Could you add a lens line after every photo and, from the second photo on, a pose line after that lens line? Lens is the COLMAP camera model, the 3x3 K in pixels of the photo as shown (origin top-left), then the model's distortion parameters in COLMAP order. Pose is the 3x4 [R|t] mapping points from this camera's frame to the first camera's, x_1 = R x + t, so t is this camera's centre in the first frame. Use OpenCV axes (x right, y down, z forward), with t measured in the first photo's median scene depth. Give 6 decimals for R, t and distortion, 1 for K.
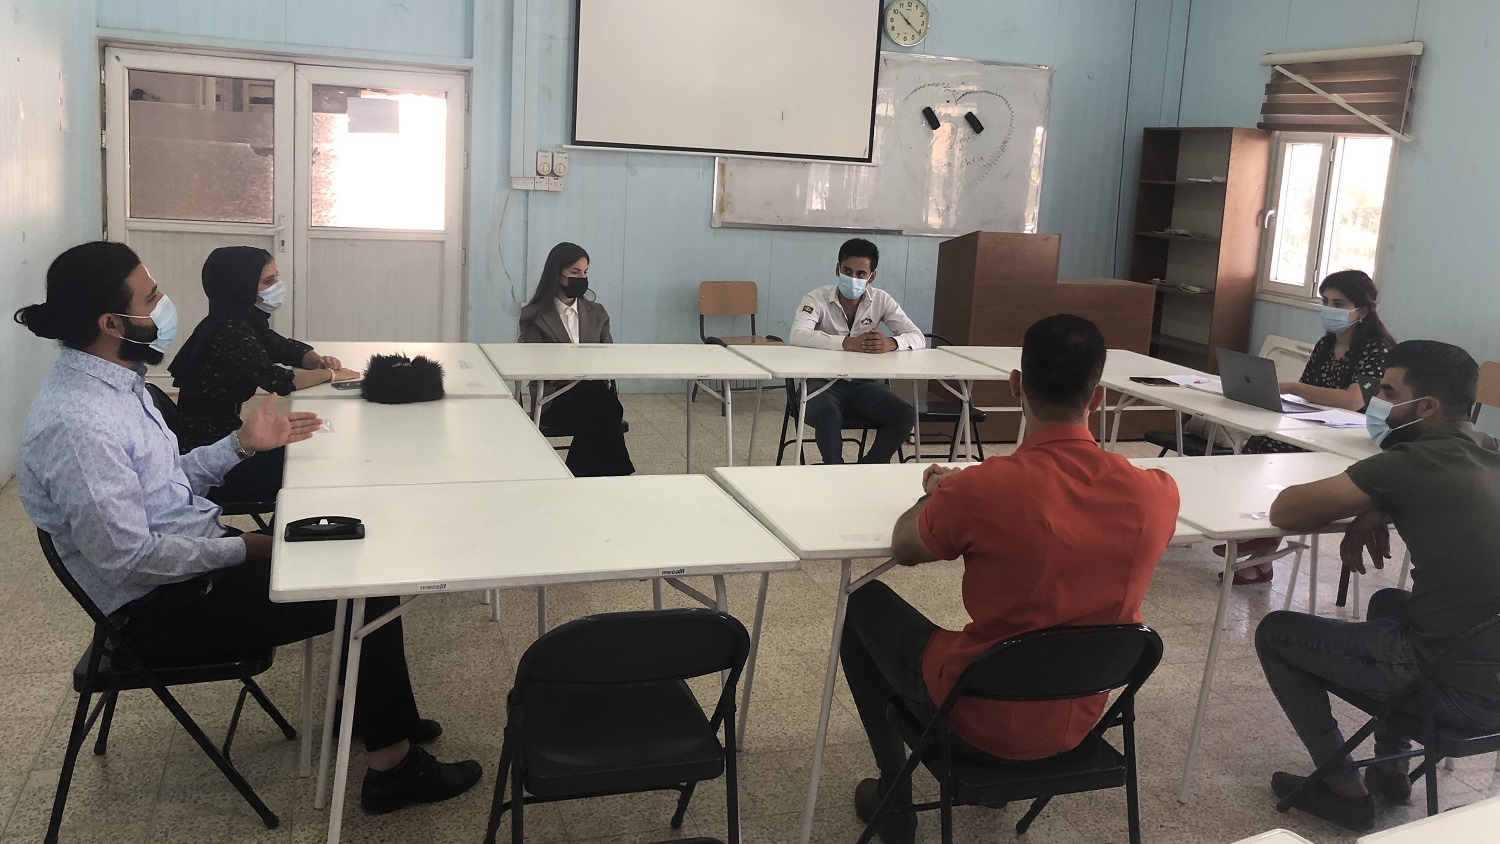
lens RADIAL K [[1234.3, 0, 767.9], [0, 1234.3, 334.4], [0, 0, 1]] dist [-0.004995, 0.005643]
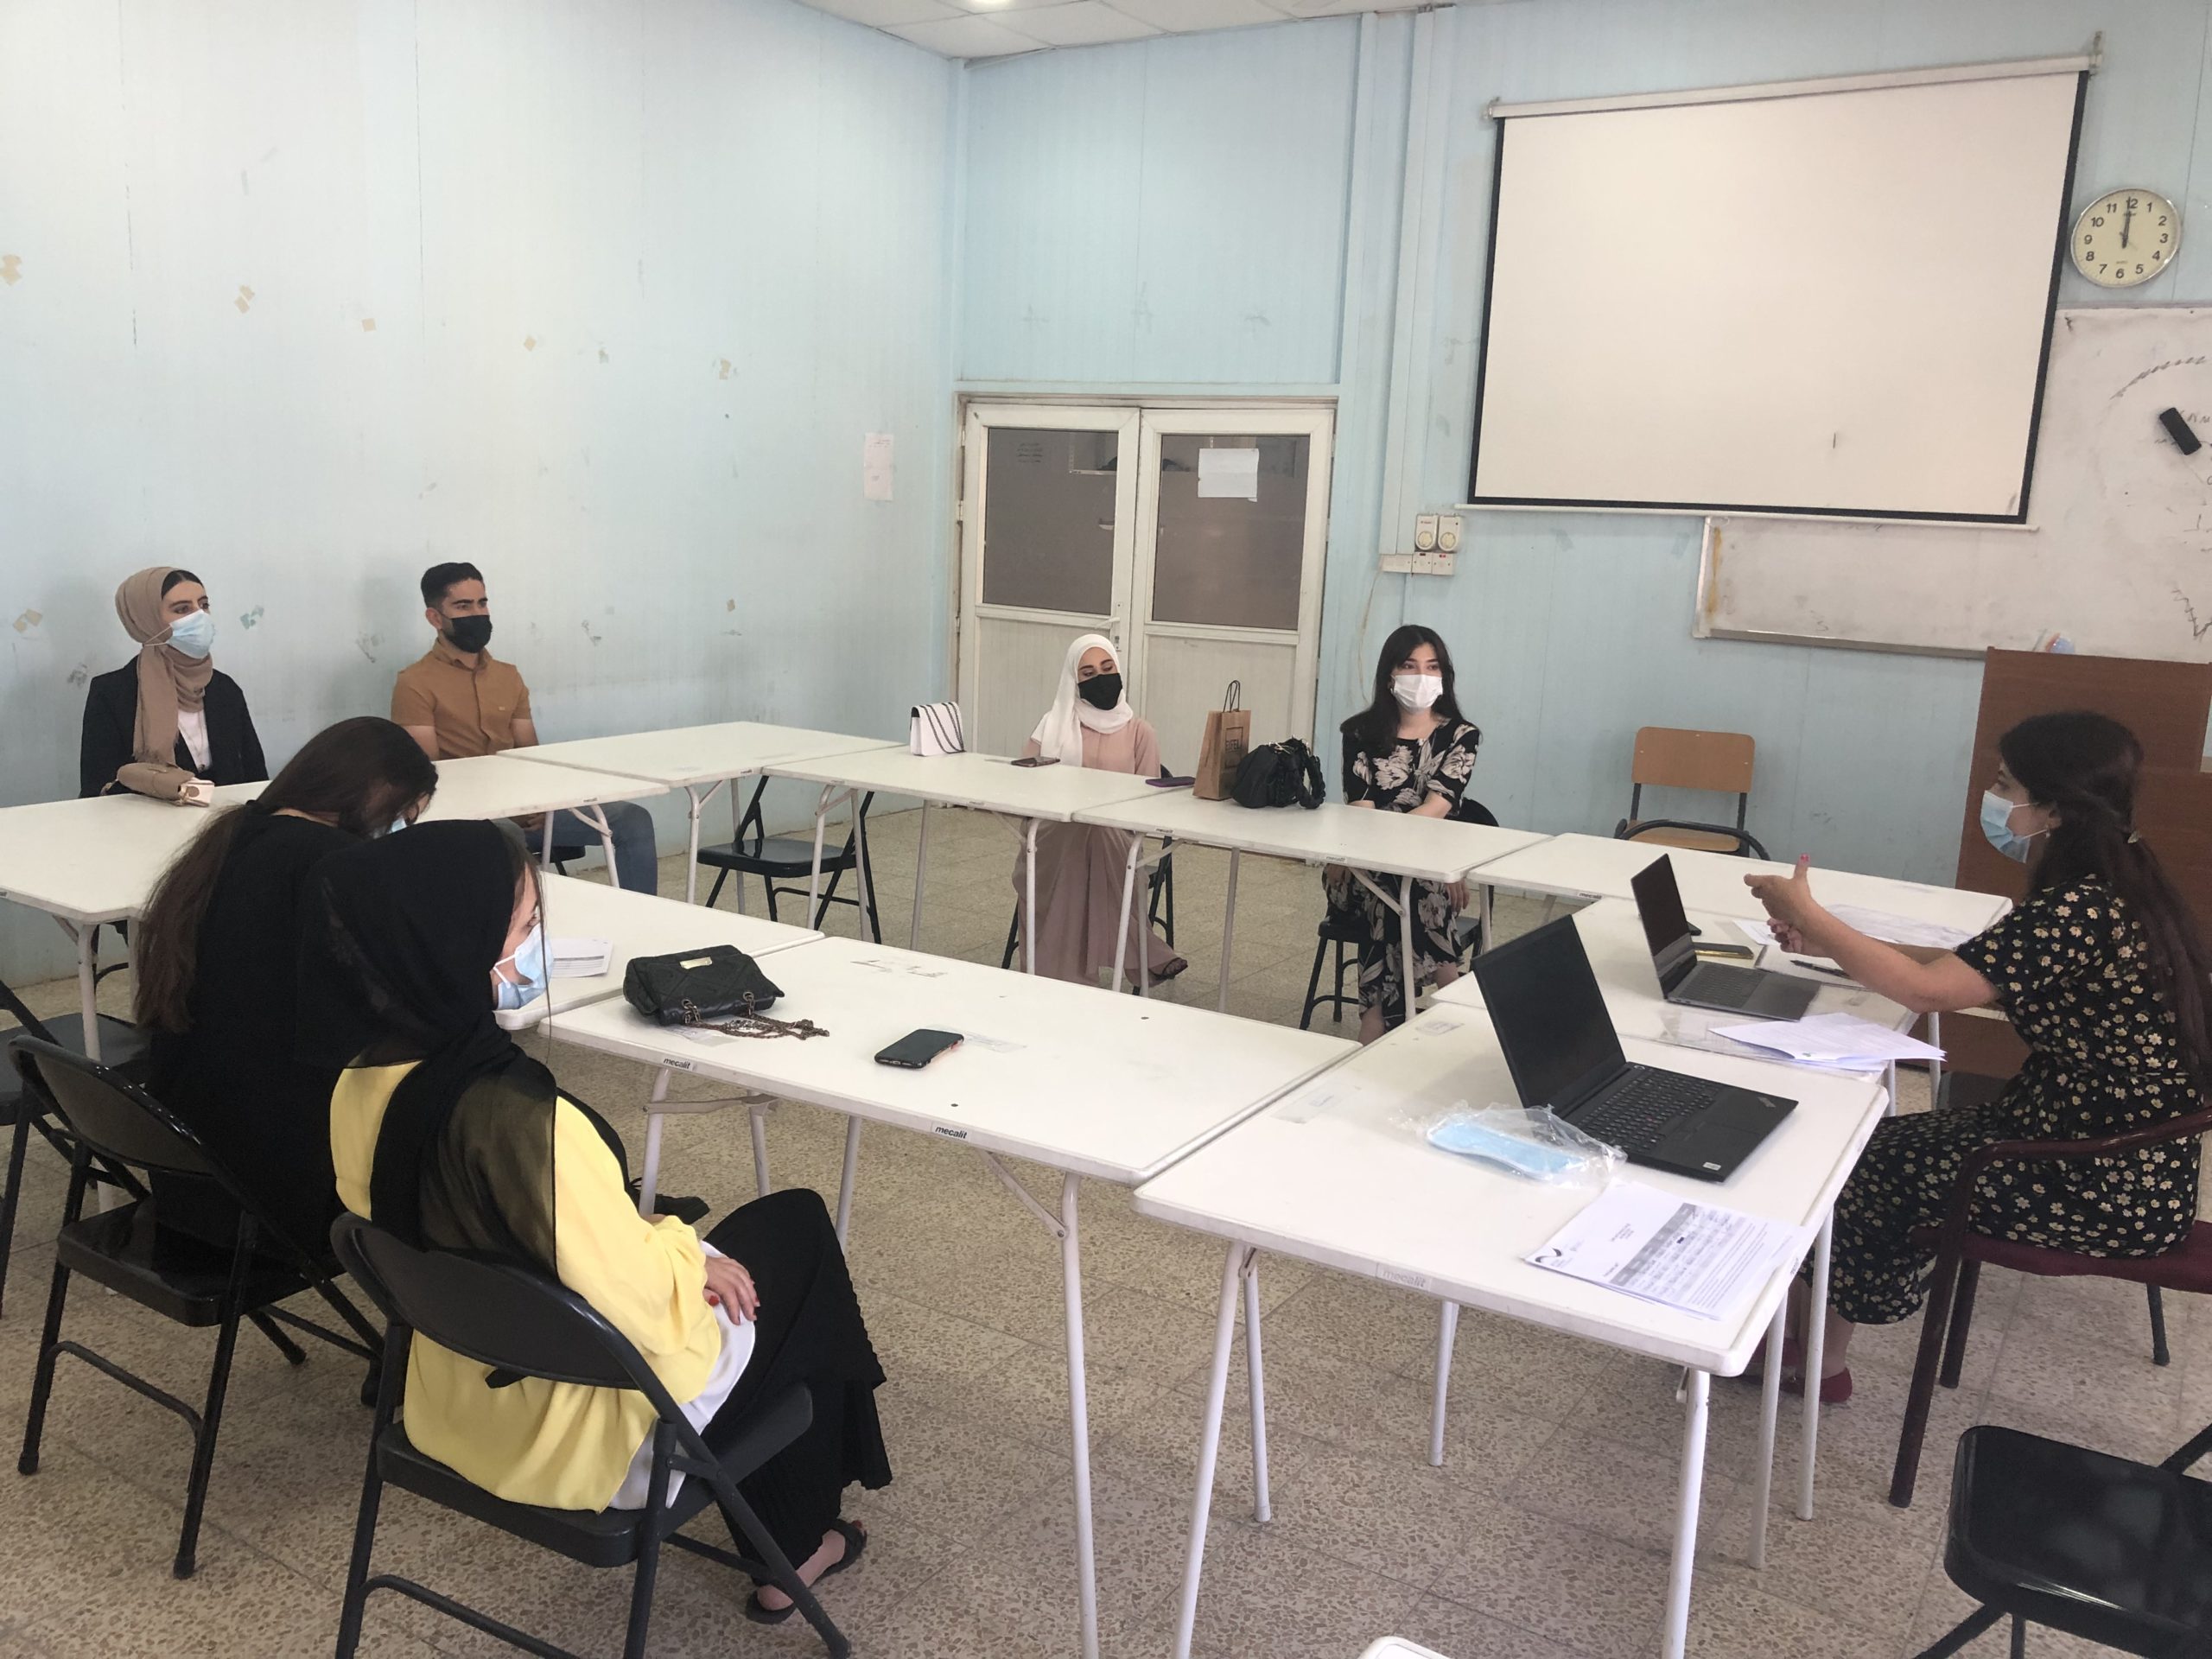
lens RADIAL K [[1814.6, 0, 1106.0], [0, 1814.6, 829.5], [0, 0, 1]] dist [-0.003285, -0.002899]
pose [[0.650509, 0.101081, -0.752742, 0.454883], [-0.105065, 0.993552, 0.042622, -0.003132], [0.752197, 0.051361, 0.656934, 0.234619]]
